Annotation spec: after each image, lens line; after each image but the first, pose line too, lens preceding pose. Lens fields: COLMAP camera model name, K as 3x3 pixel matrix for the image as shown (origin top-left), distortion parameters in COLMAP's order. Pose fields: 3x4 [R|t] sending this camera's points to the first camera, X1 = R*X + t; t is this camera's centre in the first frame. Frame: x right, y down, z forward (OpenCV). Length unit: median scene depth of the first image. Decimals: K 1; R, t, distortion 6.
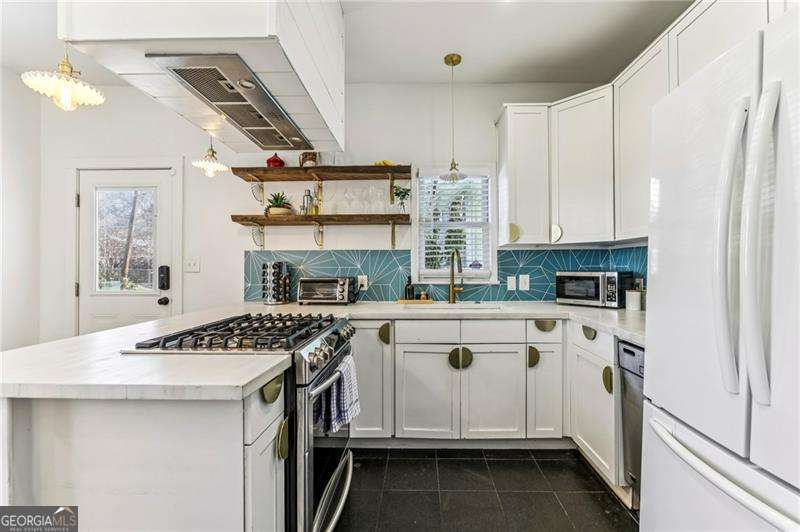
lens RADIAL K [[346.2, 0, 400.0], [0, 346.2, 266.0], [0, 0, 1]] dist [-0.001189, -0.000044]
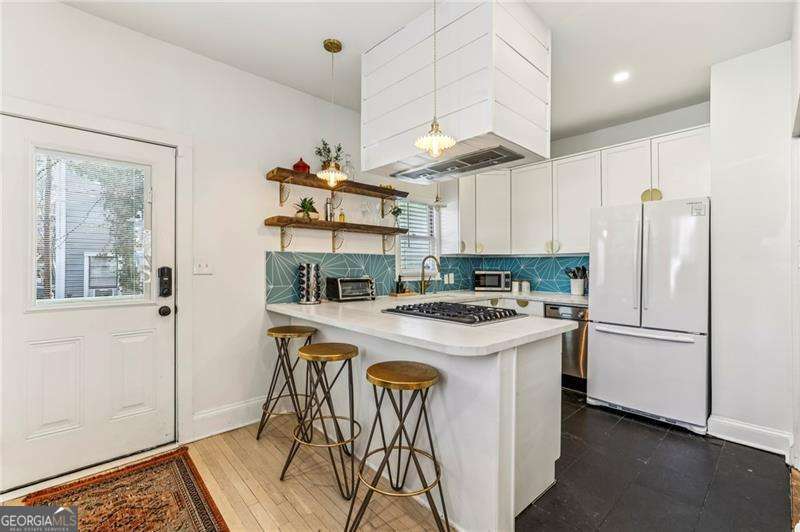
lens RADIAL K [[353.4, 0, 396.0], [0, 353.4, 263.1], [0, 0, 1]] dist [0.000433, 0.000180]
pose [[0.730725, 0.009027, 0.682613, -0.872781], [-0.008069, 0.999957, -0.004586, -0.010752], [-0.682625, -0.002157, 0.730766, 0.031019]]
